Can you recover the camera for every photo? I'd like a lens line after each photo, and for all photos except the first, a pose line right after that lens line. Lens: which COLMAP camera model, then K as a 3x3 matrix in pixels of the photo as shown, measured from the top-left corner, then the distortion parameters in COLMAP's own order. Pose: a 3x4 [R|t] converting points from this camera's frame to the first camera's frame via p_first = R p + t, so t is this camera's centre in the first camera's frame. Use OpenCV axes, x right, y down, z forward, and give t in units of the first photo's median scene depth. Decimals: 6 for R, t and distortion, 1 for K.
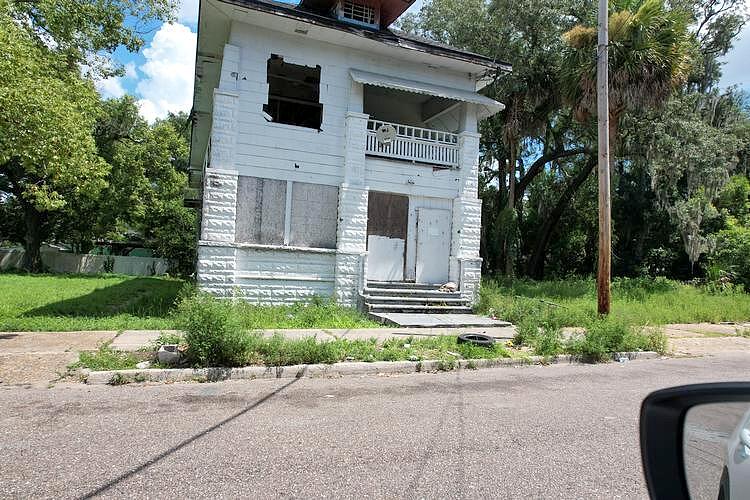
lens RADIAL K [[479.5, 0, 377.5], [0, 479.5, 258.6], [0, 0, 1]] dist [-0.071771, 0.064494]
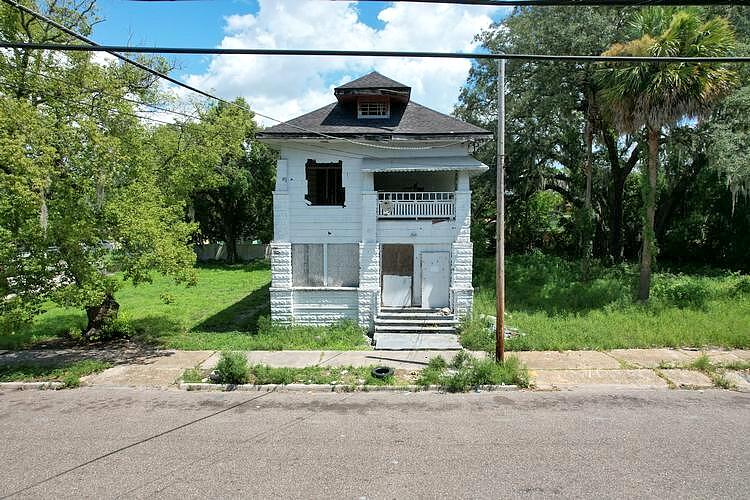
lens RADIAL K [[479.5, 0, 377.5], [0, 479.5, 258.6], [0, 0, 1]] dist [-0.071771, 0.064494]
pose [[0.920382, -0.011637, -0.390847, 0.547705], [0.053725, 0.993841, 0.096922, -0.249077], [0.387311, -0.110203, 0.915339, -0.316478]]
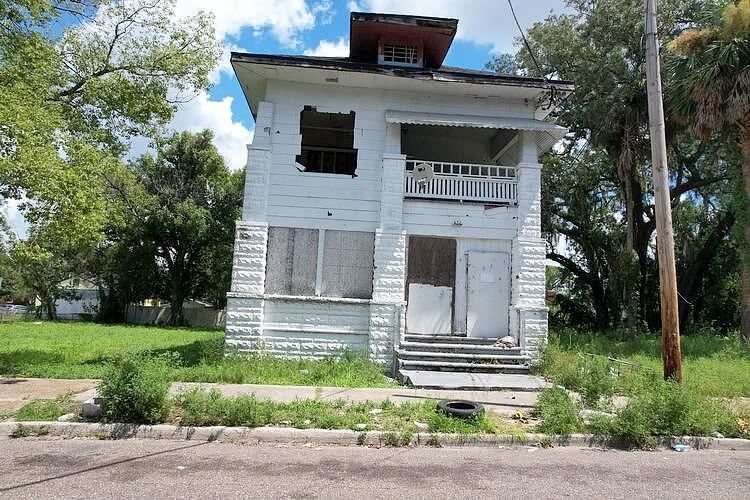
lens RADIAL K [[479.5, 0, 377.5], [0, 479.5, 258.6], [0, 0, 1]] dist [-0.071771, 0.064494]
pose [[0.953305, -0.042277, -0.299036, 0.208336], [0.007966, 0.993329, -0.115039, 0.008756], [0.301905, 0.107286, 0.947282, 0.118255]]
